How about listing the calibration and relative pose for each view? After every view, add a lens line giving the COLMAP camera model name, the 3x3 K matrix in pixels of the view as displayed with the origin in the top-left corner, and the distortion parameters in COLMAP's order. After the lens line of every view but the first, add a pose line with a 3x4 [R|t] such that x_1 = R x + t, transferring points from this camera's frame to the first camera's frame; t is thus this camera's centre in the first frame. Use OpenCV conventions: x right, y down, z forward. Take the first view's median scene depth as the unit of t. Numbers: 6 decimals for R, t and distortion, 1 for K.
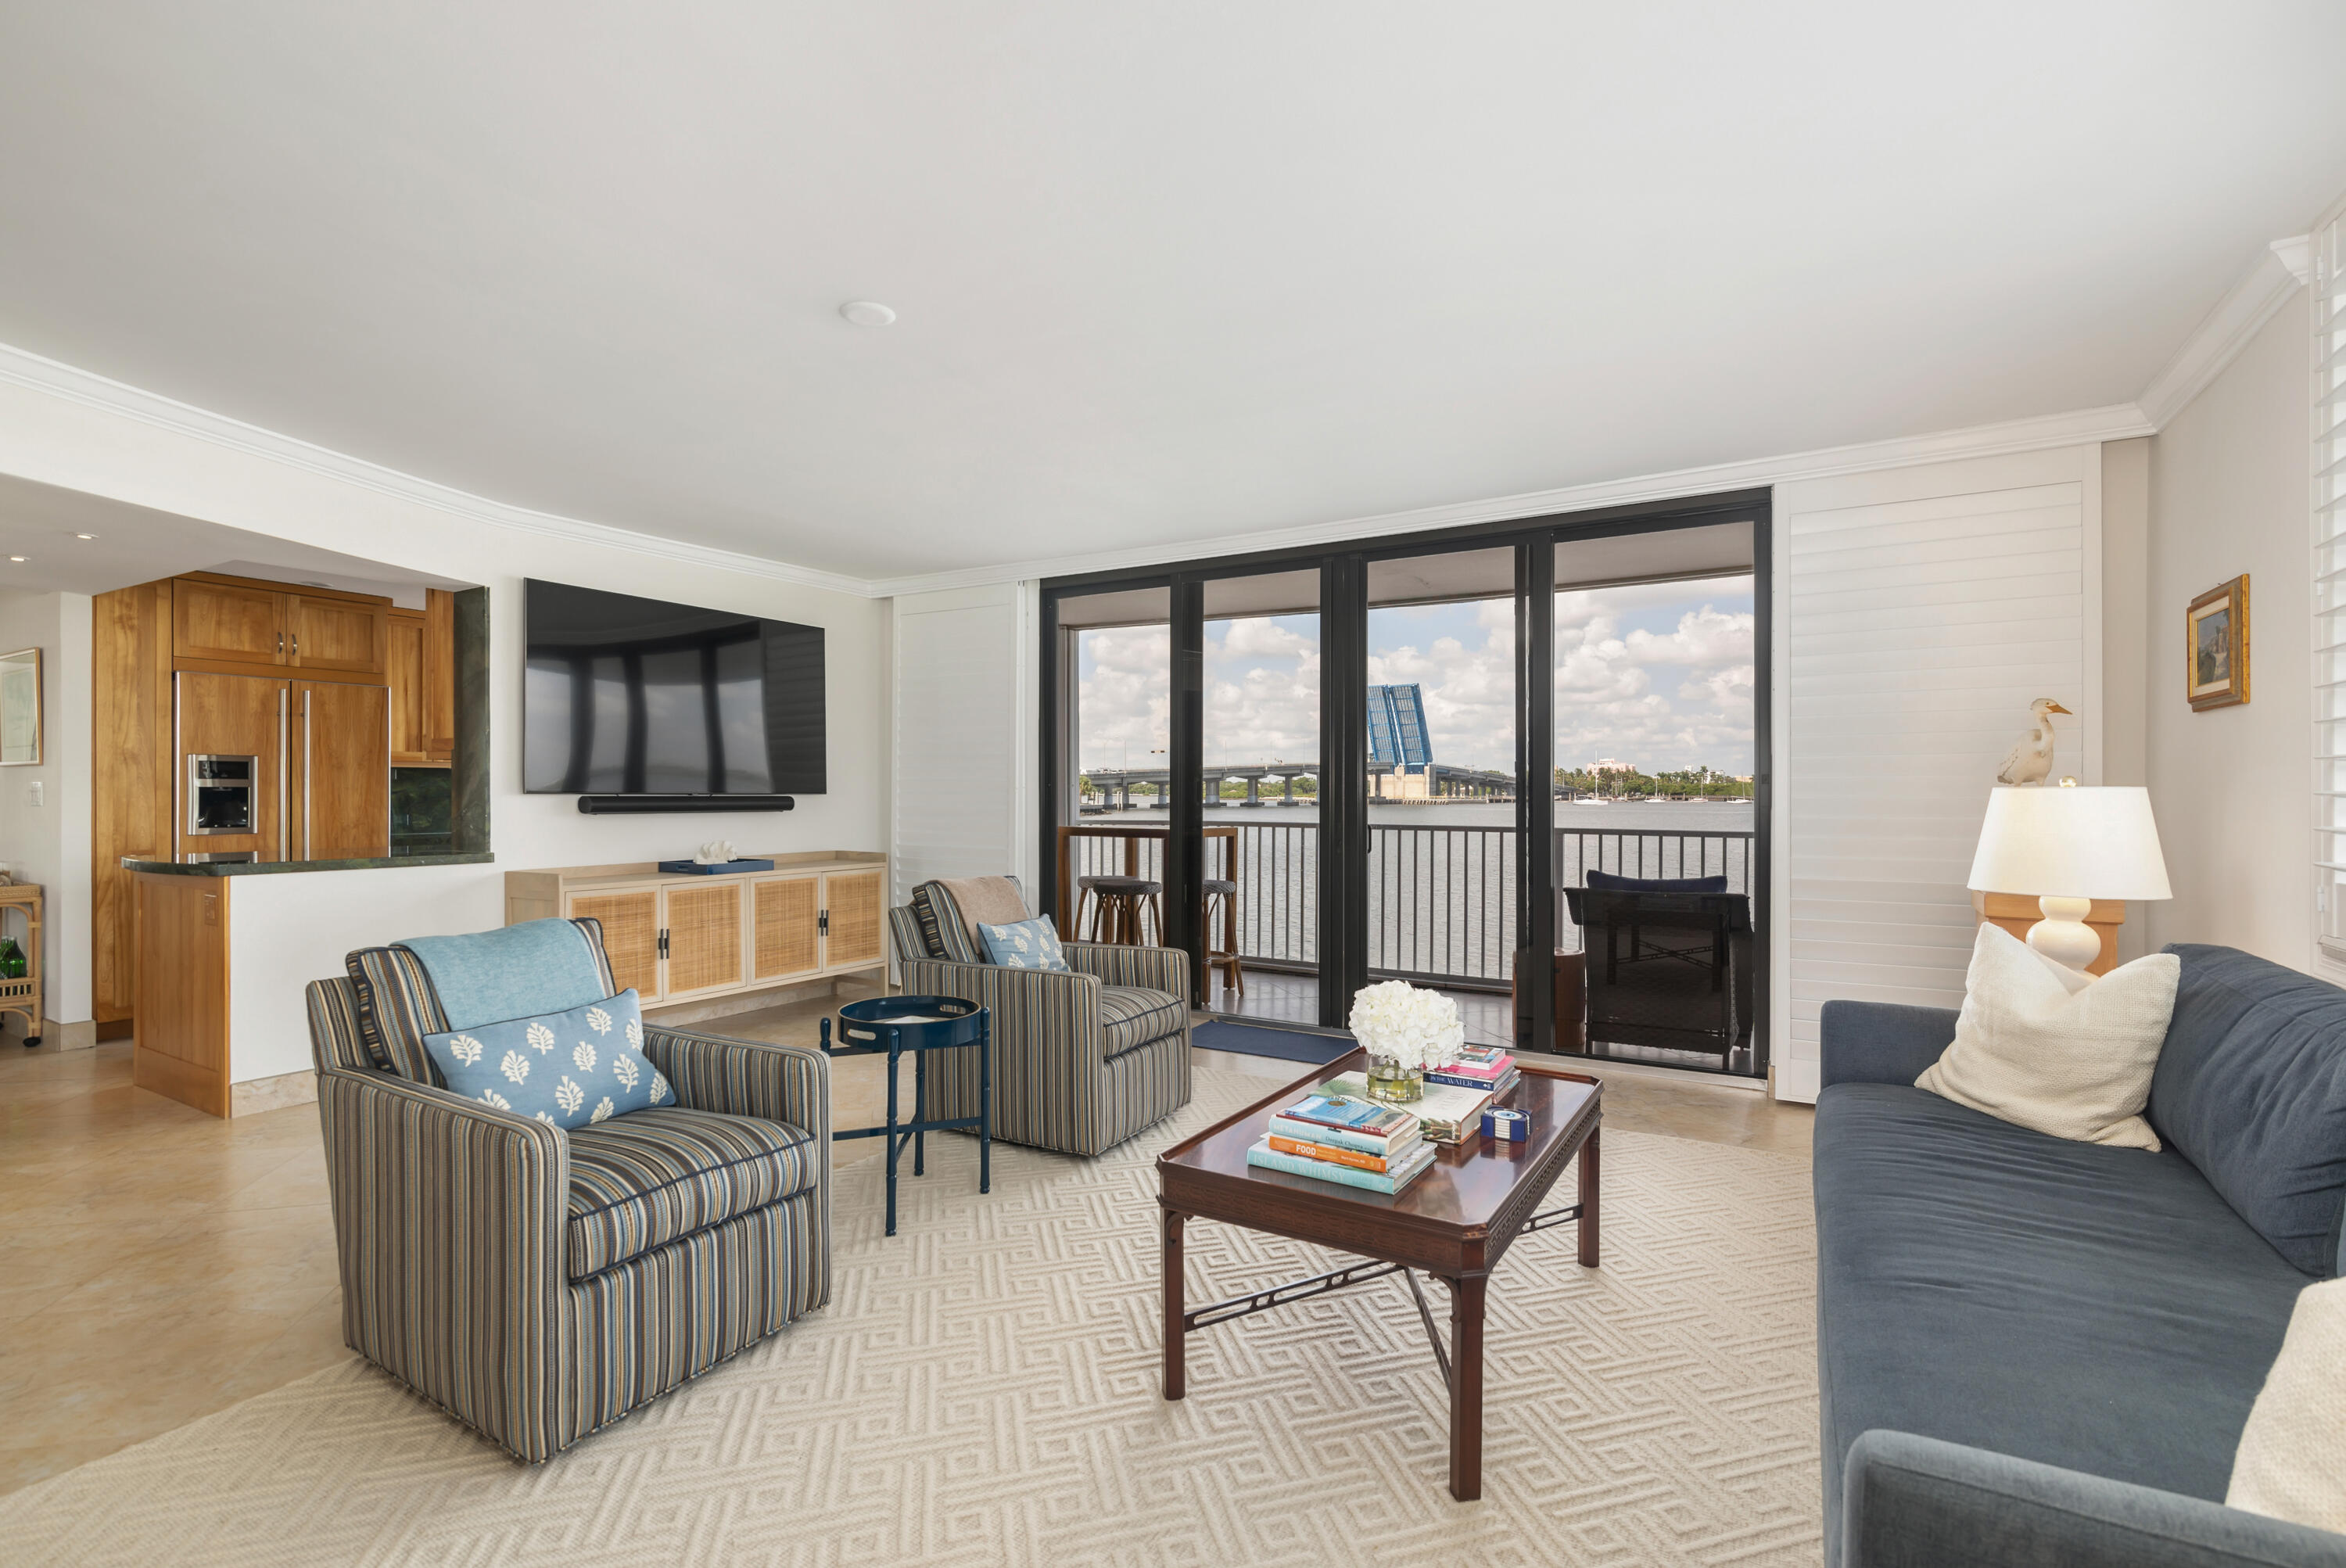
lens RADIAL K [[1065.3, 0, 1203.4], [0, 1065.3, 812.5], [0, 0, 1]] dist [-0.001863, -0.001282]
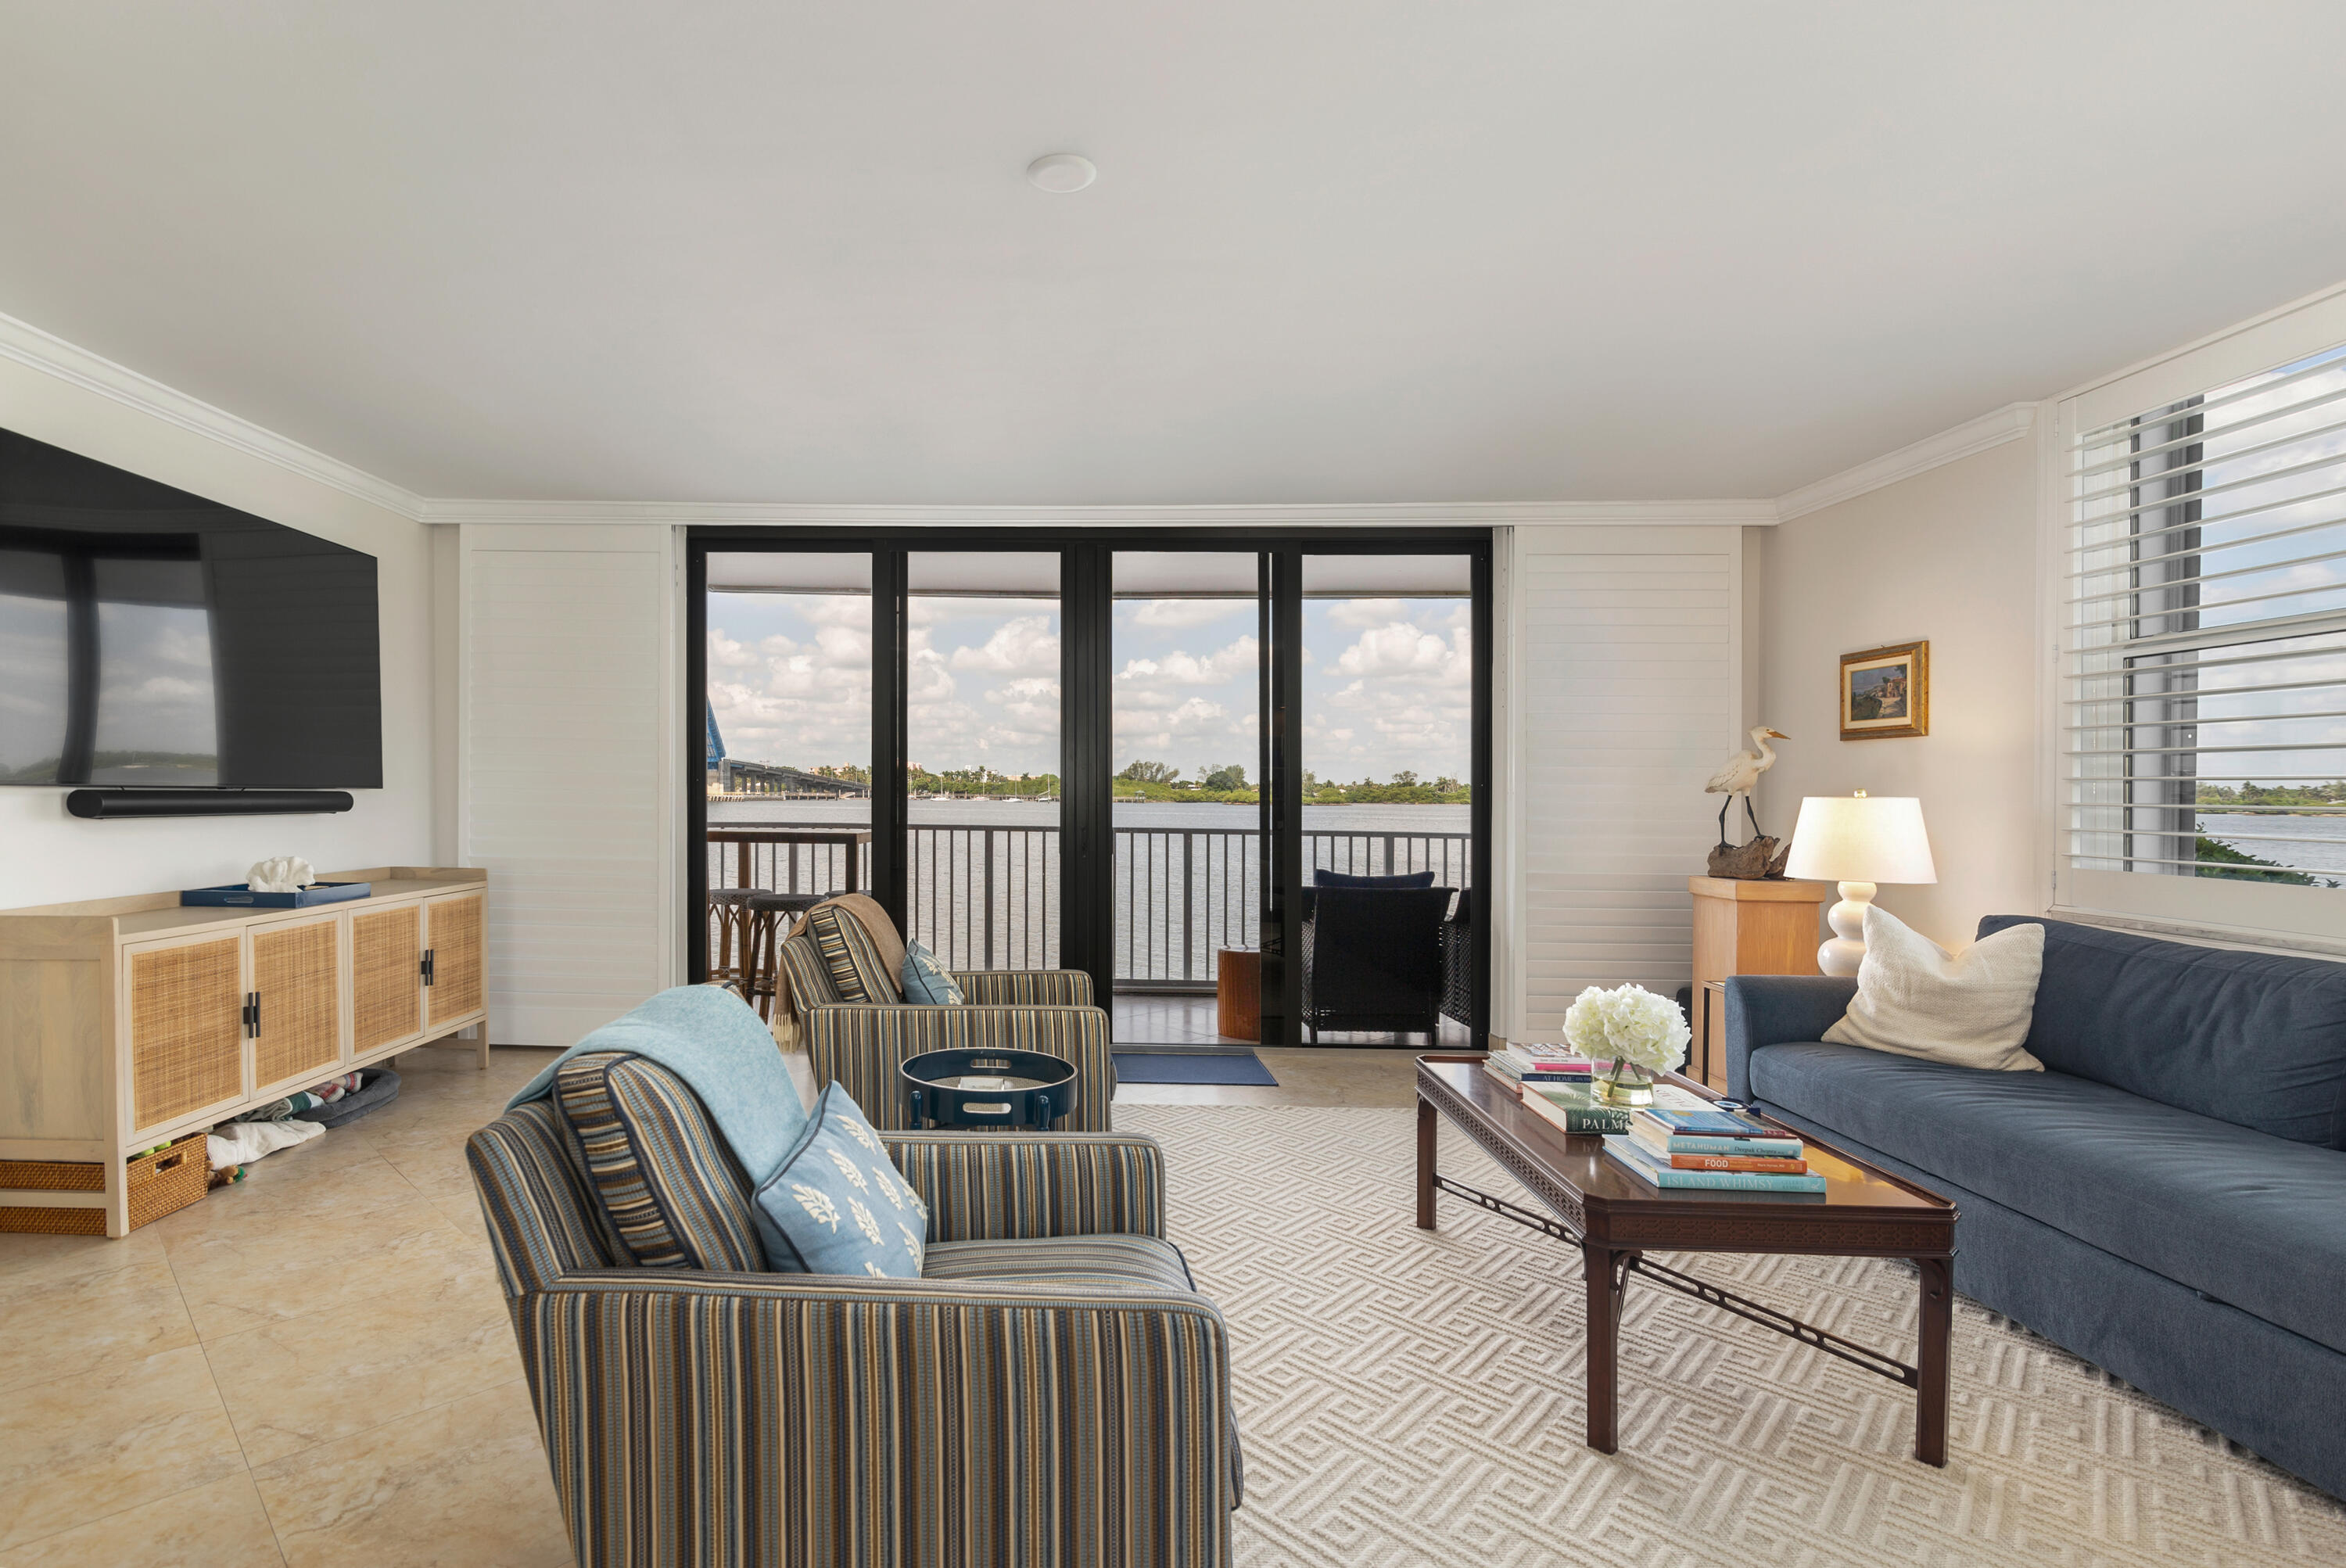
lens RADIAL K [[1112.8, 0, 1026.0], [0, 1112.8, 815.3], [0, 0, 1]] dist [-0.000973, 0.000795]
pose [[0.881570, -0.000801, 0.472053, -0.406332], [-0.001530, 0.999988, 0.004553, -0.003997], [-0.472051, -0.004736, 0.881558, 0.168024]]
